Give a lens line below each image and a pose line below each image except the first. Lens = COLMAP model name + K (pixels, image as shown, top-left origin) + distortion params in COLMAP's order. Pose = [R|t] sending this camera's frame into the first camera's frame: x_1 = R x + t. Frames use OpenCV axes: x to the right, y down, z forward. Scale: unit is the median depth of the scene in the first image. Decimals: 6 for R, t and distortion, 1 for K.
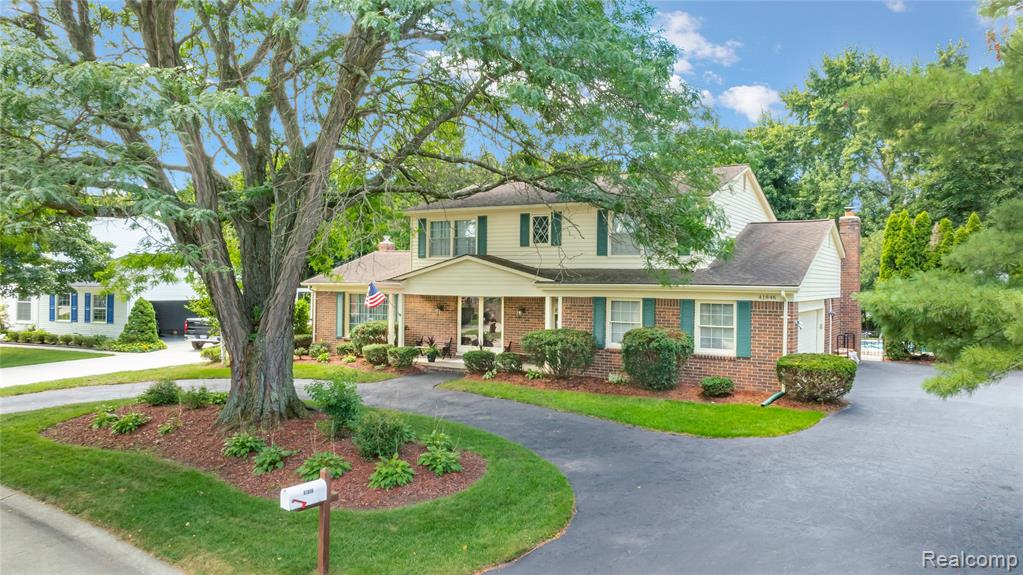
lens RADIAL K [[712.5, 0, 509.3], [0, 712.5, 288.4], [0, 0, 1]] dist [-0.018574, 0.000882]
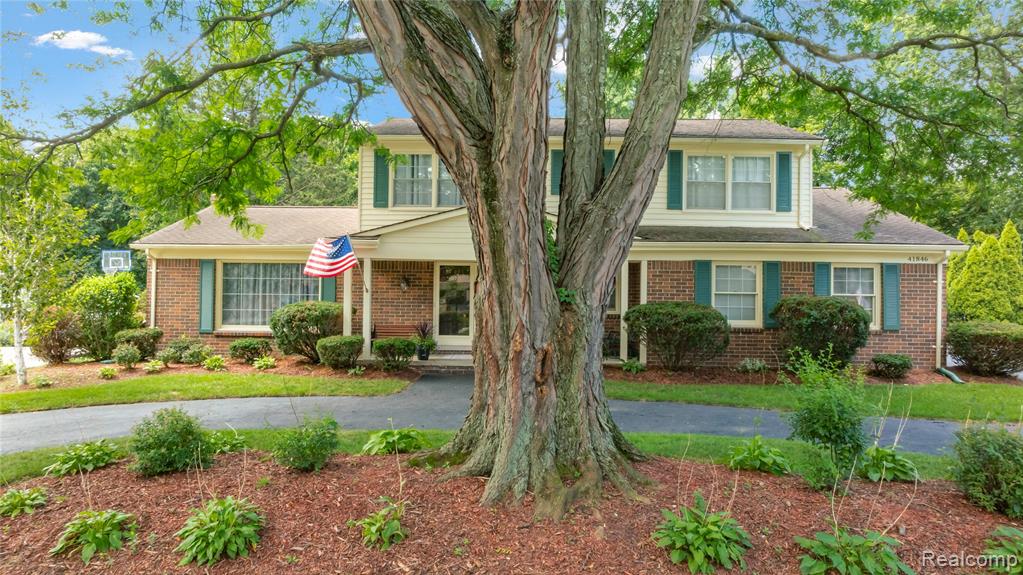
lens RADIAL K [[712.5, 0, 510.3], [0, 712.5, 289.8], [0, 0, 1]] dist [-0.018574, 0.000882]
pose [[0.864019, -0.016482, 0.503189, -0.404405], [0.003492, 0.999636, 0.026746, 0.020072], [-0.503446, -0.021352, 0.863763, 0.397805]]
